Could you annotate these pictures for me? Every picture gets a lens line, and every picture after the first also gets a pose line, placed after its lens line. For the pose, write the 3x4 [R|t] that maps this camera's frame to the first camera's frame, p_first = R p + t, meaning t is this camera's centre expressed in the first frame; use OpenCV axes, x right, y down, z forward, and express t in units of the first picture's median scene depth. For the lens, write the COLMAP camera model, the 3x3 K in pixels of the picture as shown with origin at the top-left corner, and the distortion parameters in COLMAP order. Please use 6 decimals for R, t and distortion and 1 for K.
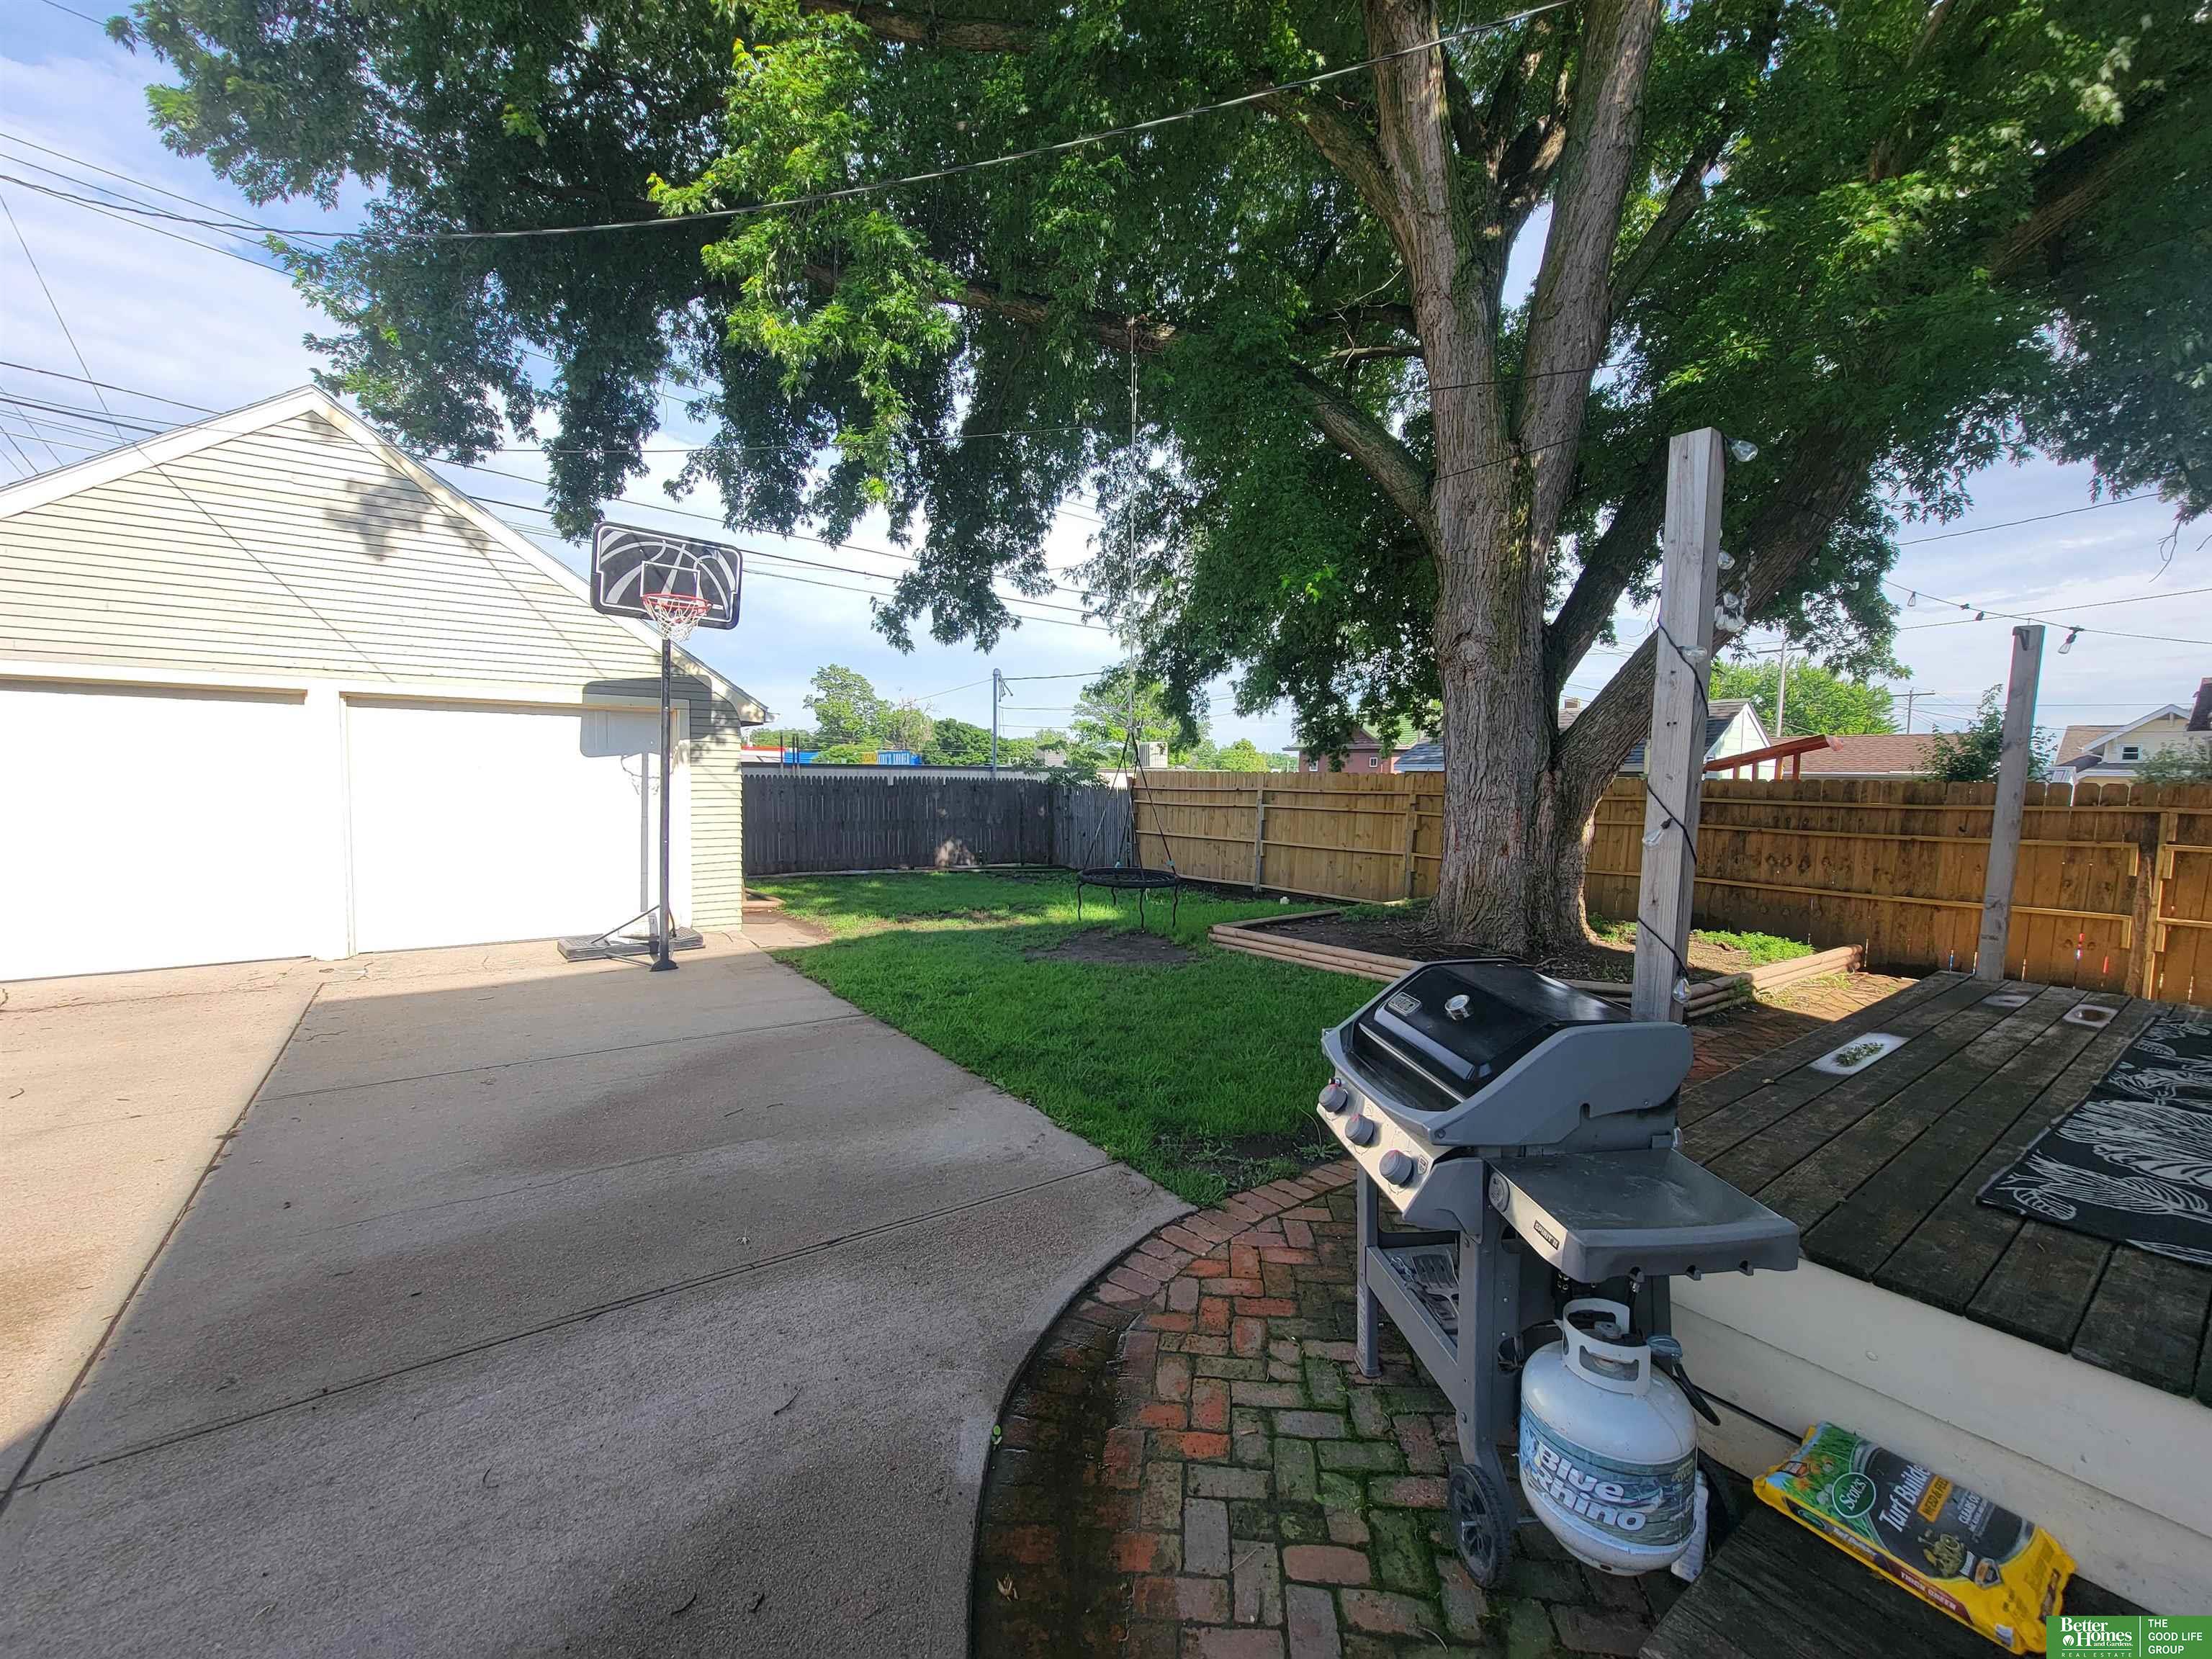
lens RADIAL K [[894.7, 0, 1106.0], [0, 894.7, 829.5], [0, 0, 1]] dist [-0.002464, -0.000144]
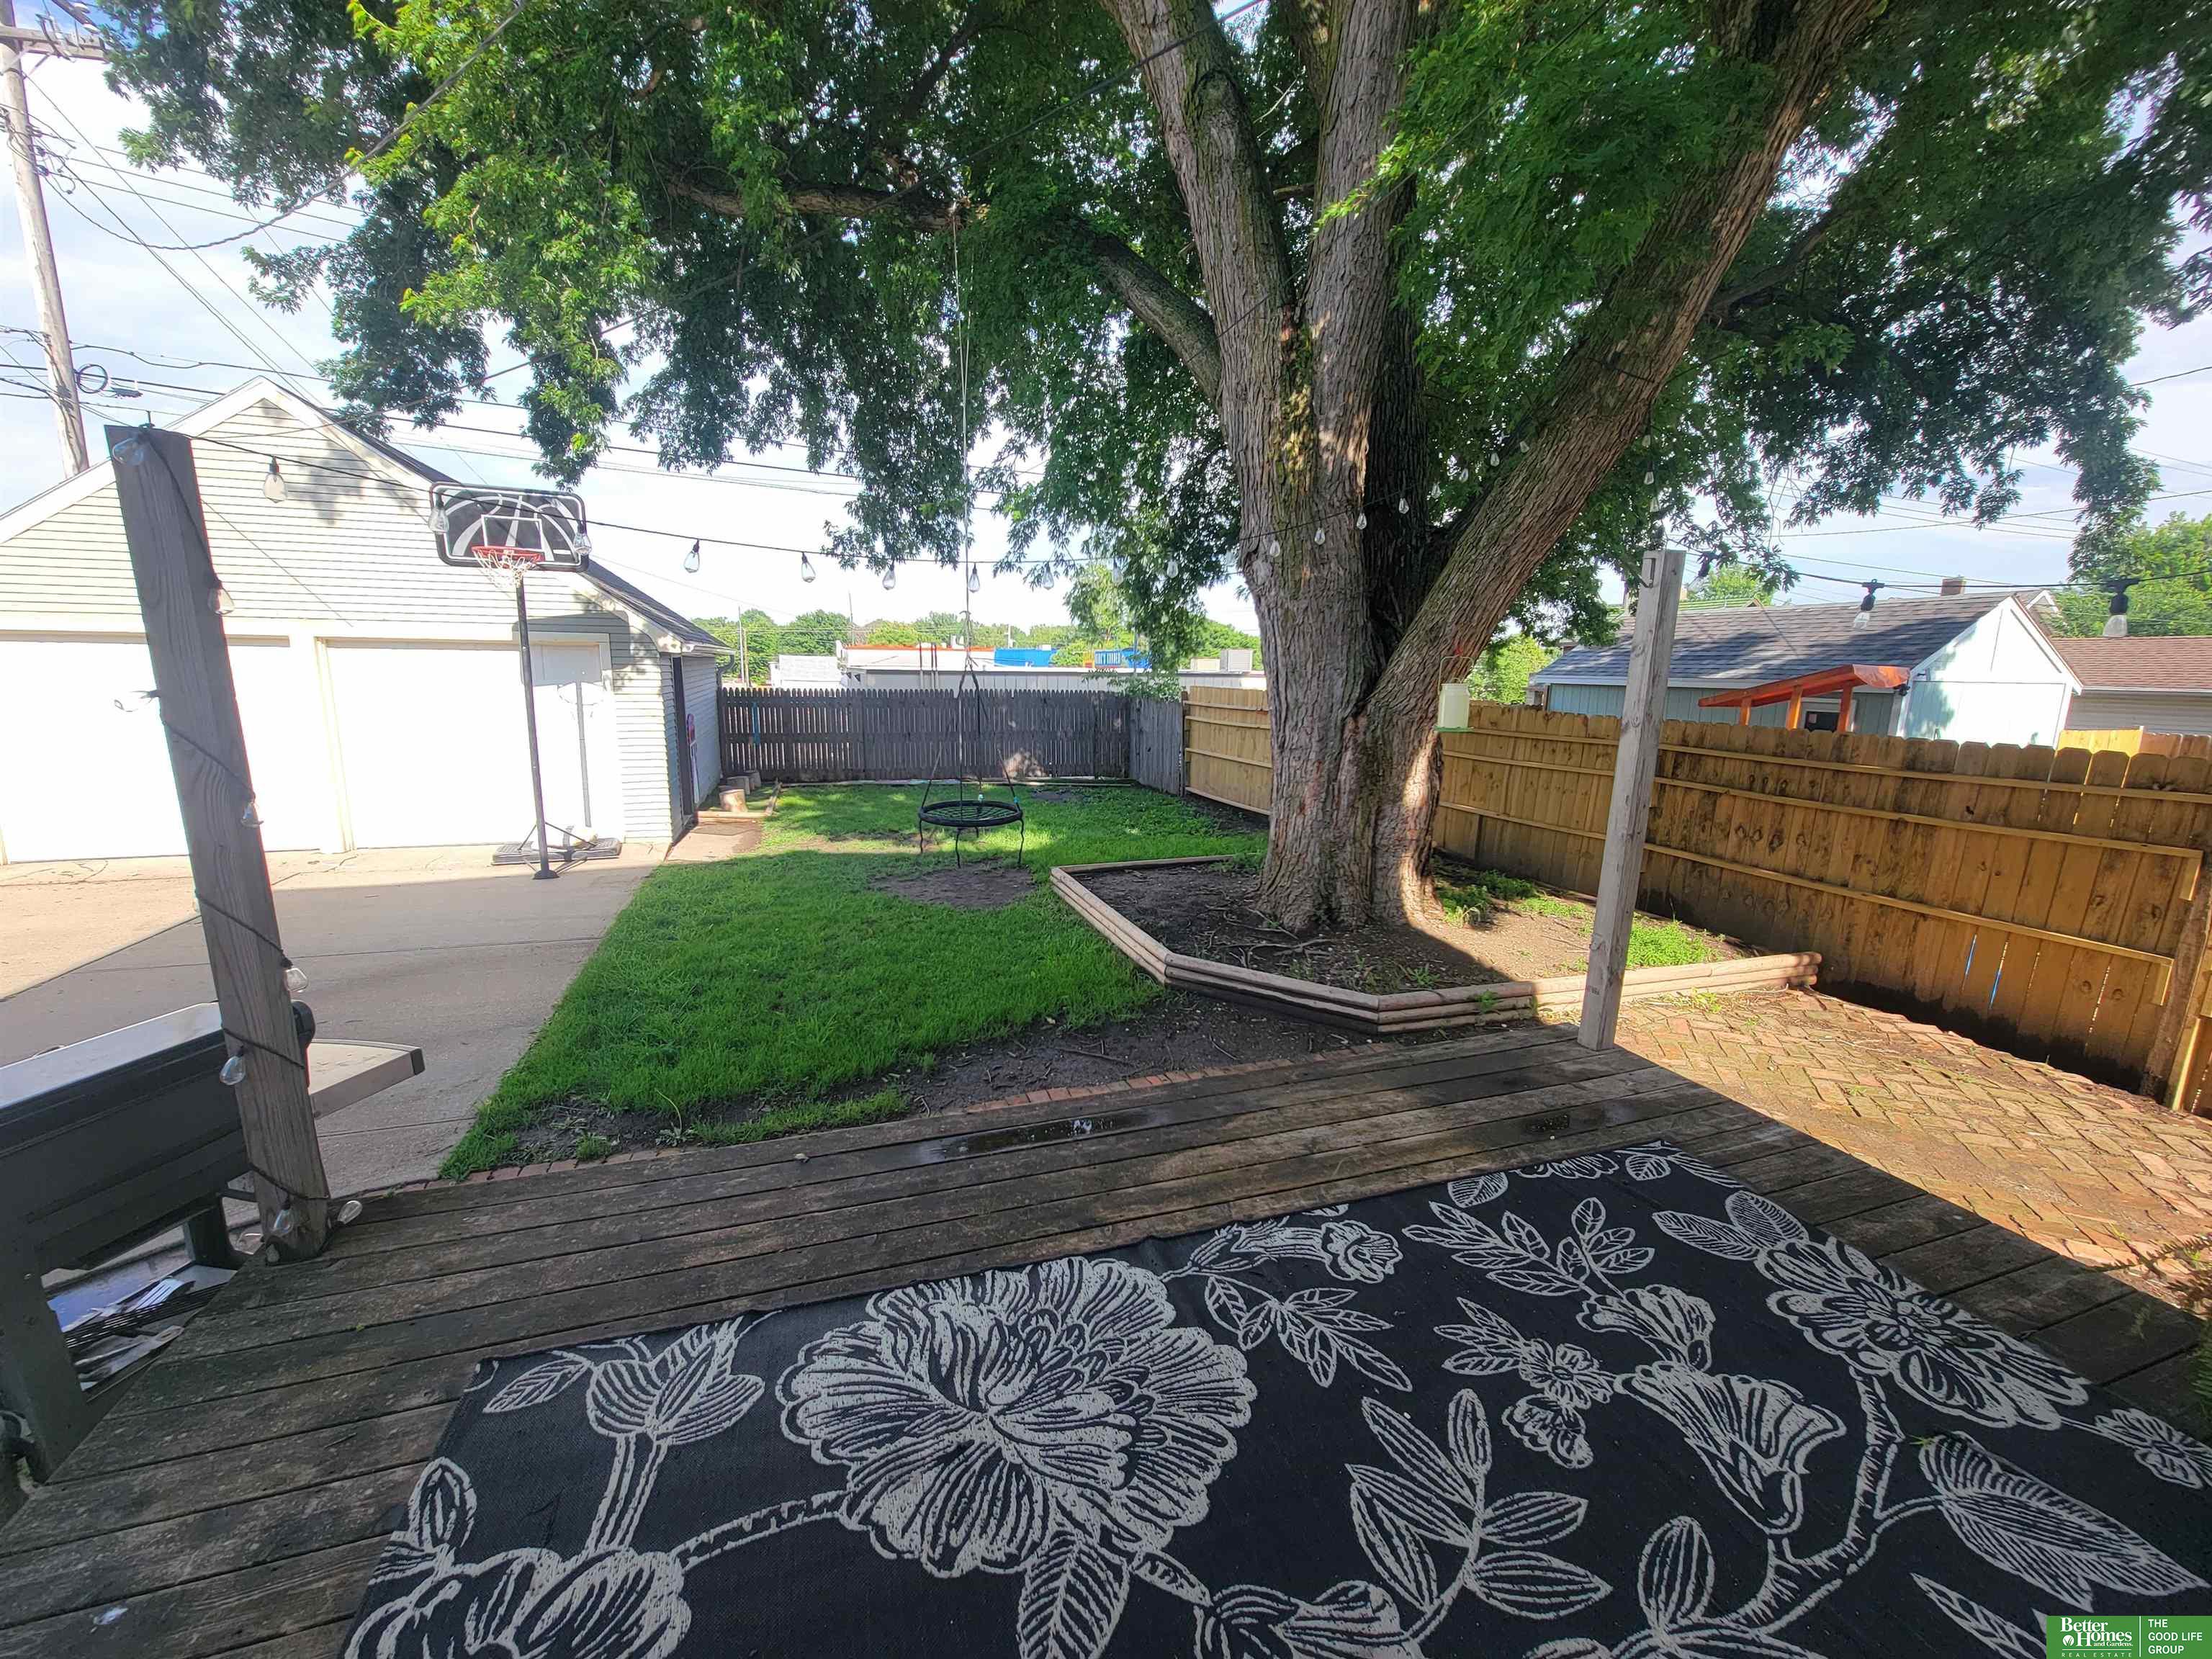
lens RADIAL K [[892.7, 0, 1106.0], [0, 892.7, 829.5], [0, 0, 1]] dist [-0.003032, -0.000119]
pose [[0.954644, 0.054214, -0.292771, 0.516188], [-0.019759, 0.992651, 0.119385, -0.055663], [0.297092, -0.108185, 0.948700, 0.129150]]
